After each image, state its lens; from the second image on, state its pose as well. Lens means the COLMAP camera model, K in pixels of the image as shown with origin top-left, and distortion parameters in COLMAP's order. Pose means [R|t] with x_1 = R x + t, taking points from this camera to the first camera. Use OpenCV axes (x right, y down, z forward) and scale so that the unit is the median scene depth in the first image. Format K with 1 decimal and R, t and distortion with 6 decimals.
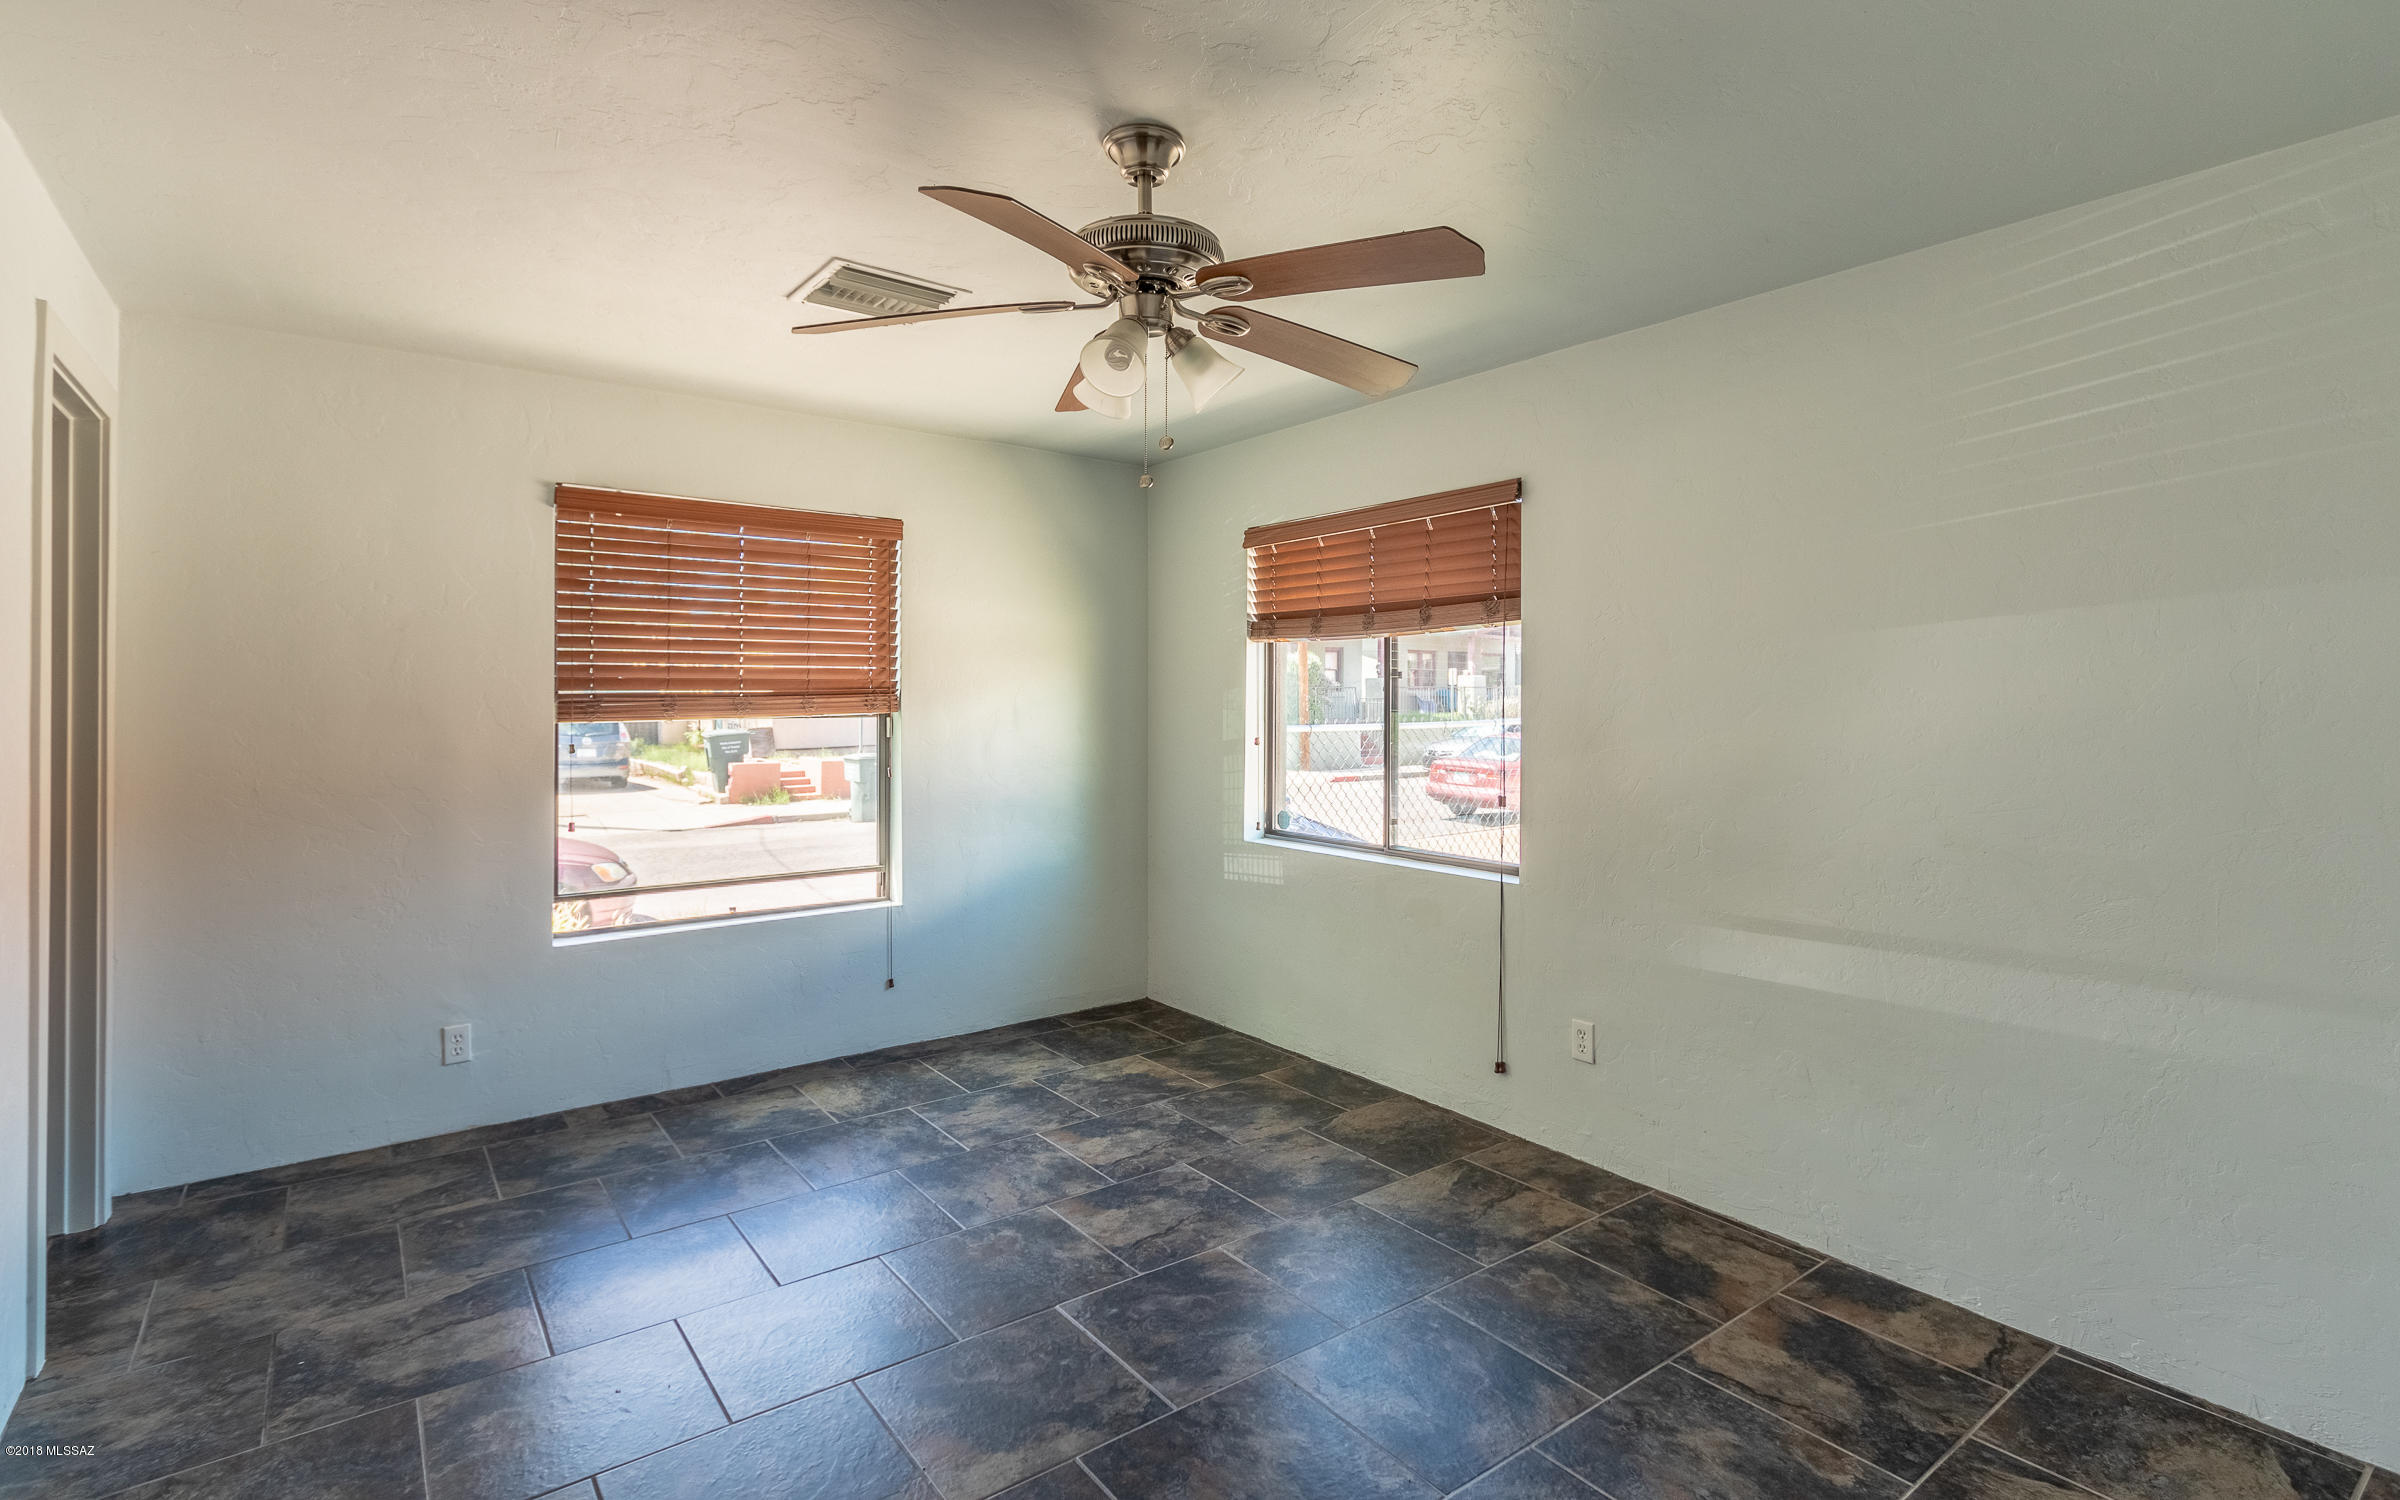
lens RADIAL K [[1149.4, 0, 1182.4], [0, 1149.4, 706.4], [0, 0, 1]] dist [-0.003835, -0.001942]
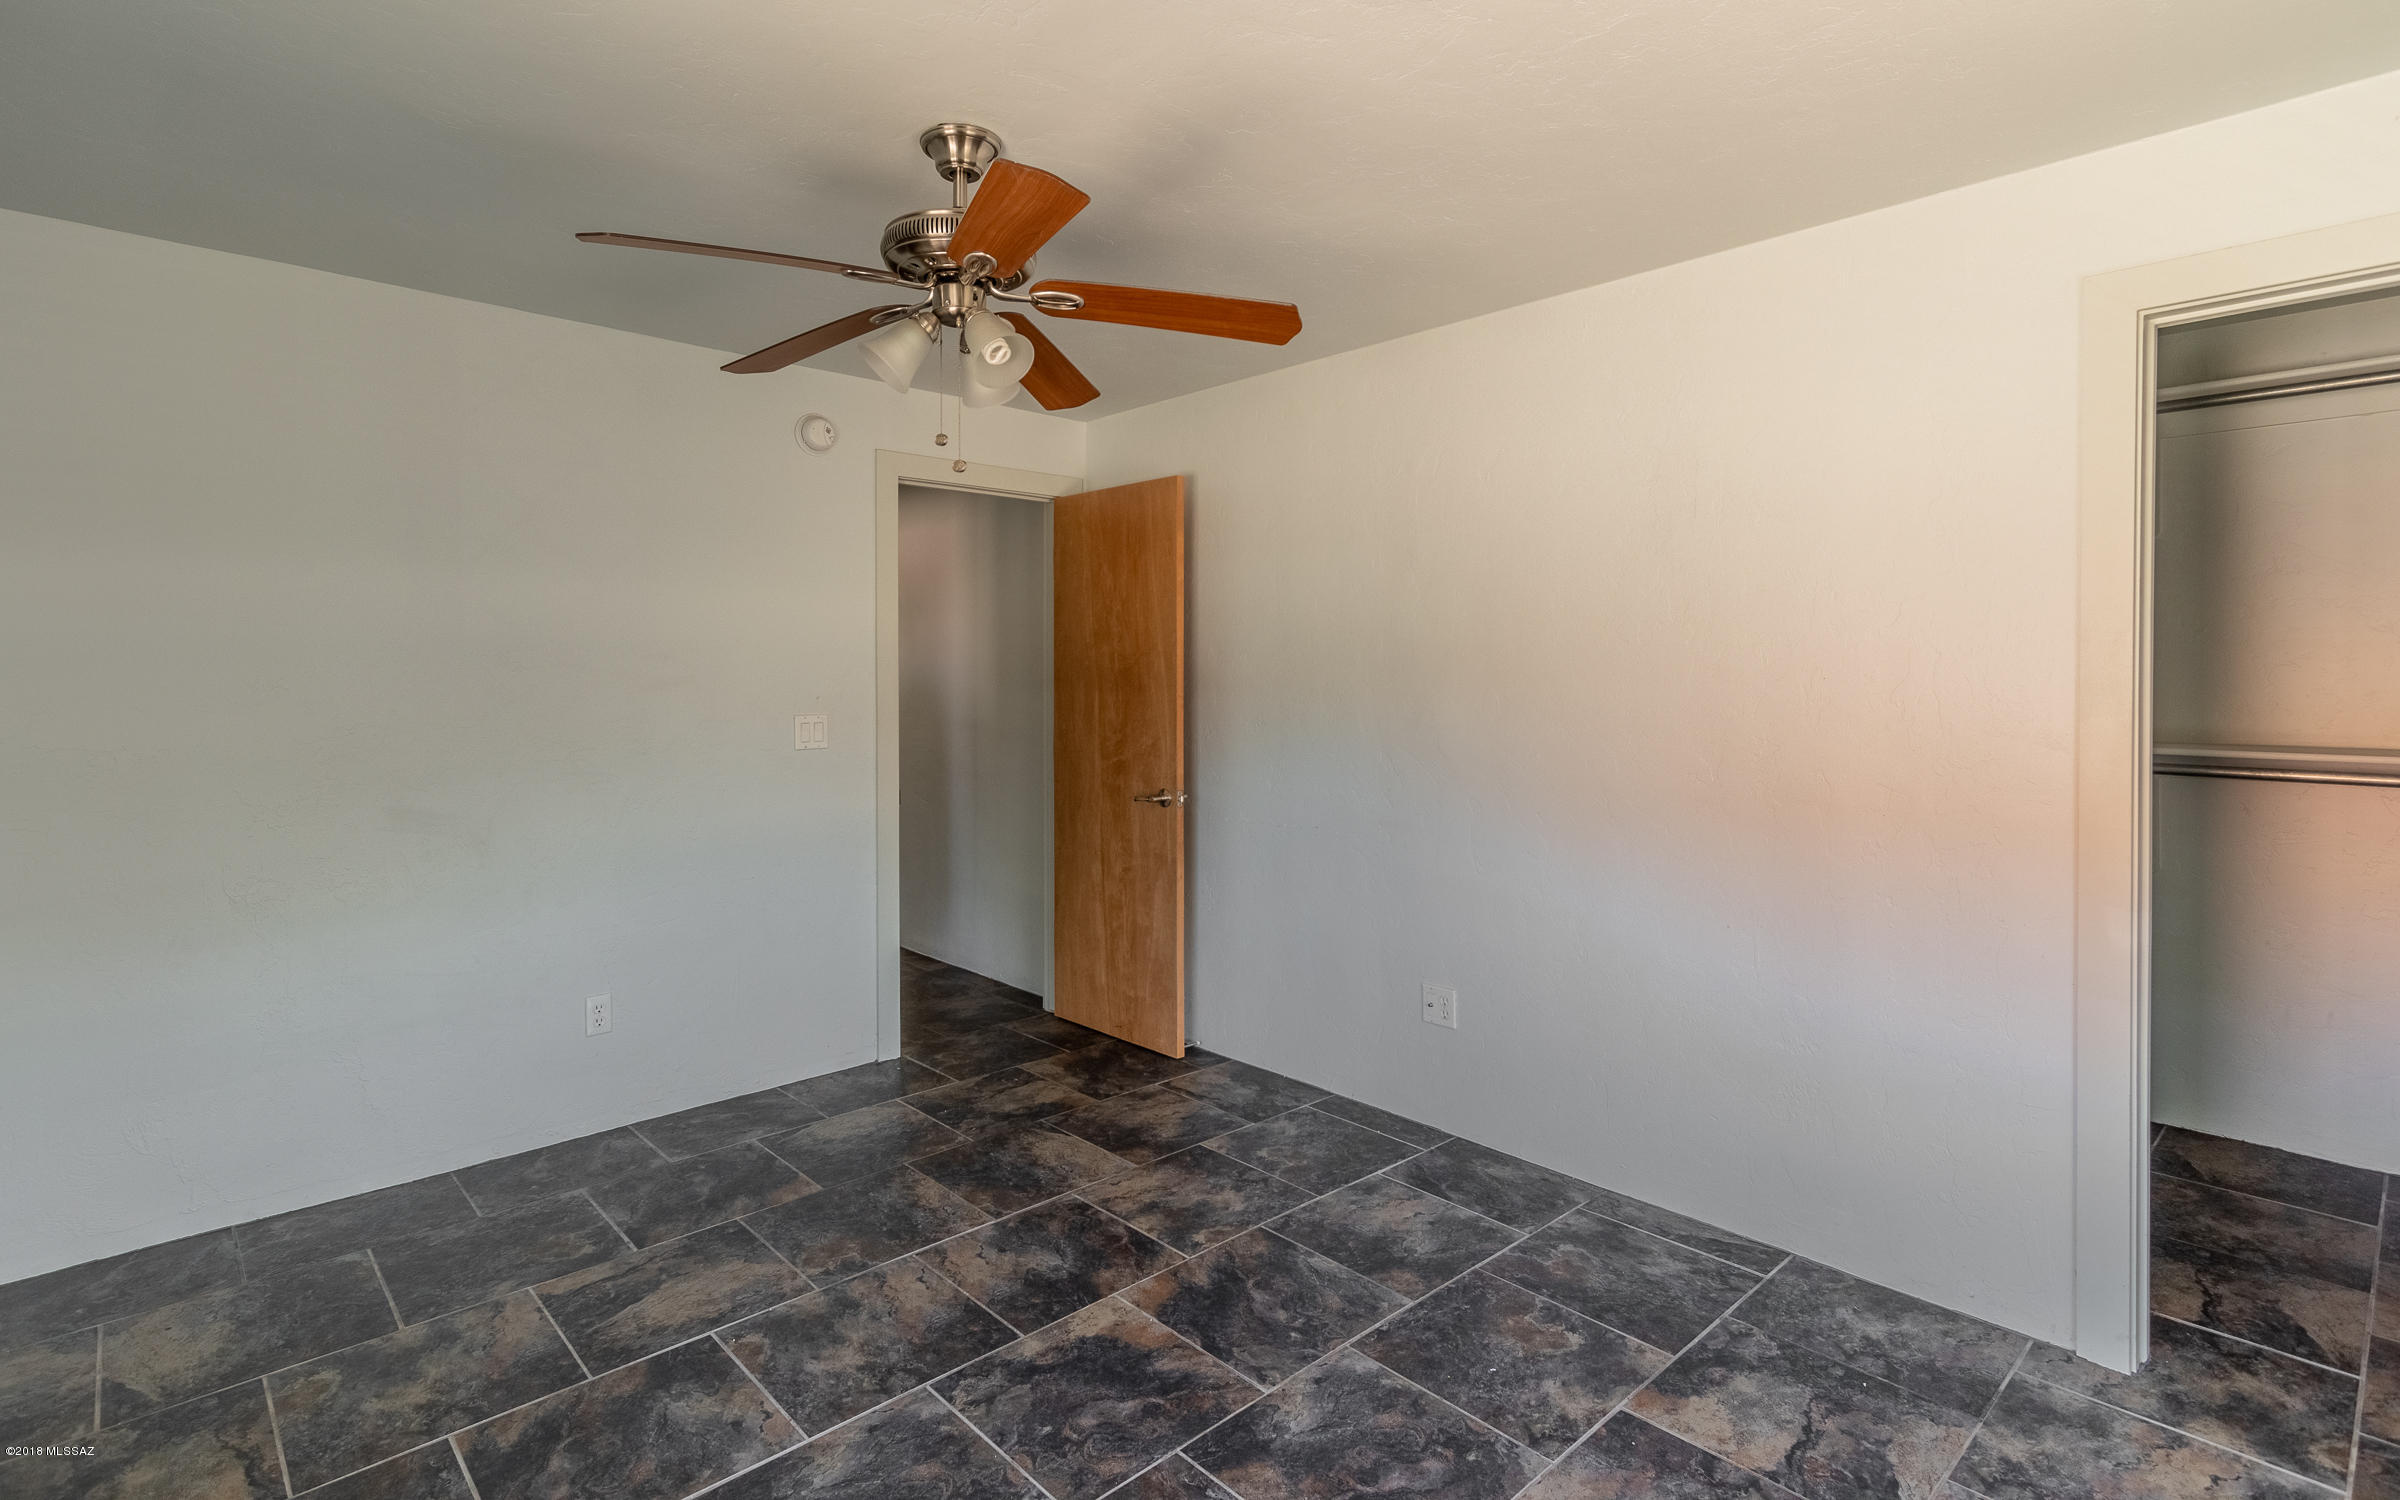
lens RADIAL K [[1149.4, 0, 1182.4], [0, 1149.4, 706.4], [0, 0, 1]] dist [-0.003835, -0.001942]
pose [[-0.994222, -0.002783, -0.107311, -0.115496], [-0.005669, 0.999630, 0.026596, -0.005721], [0.107198, 0.027050, -0.993870, 1.960742]]
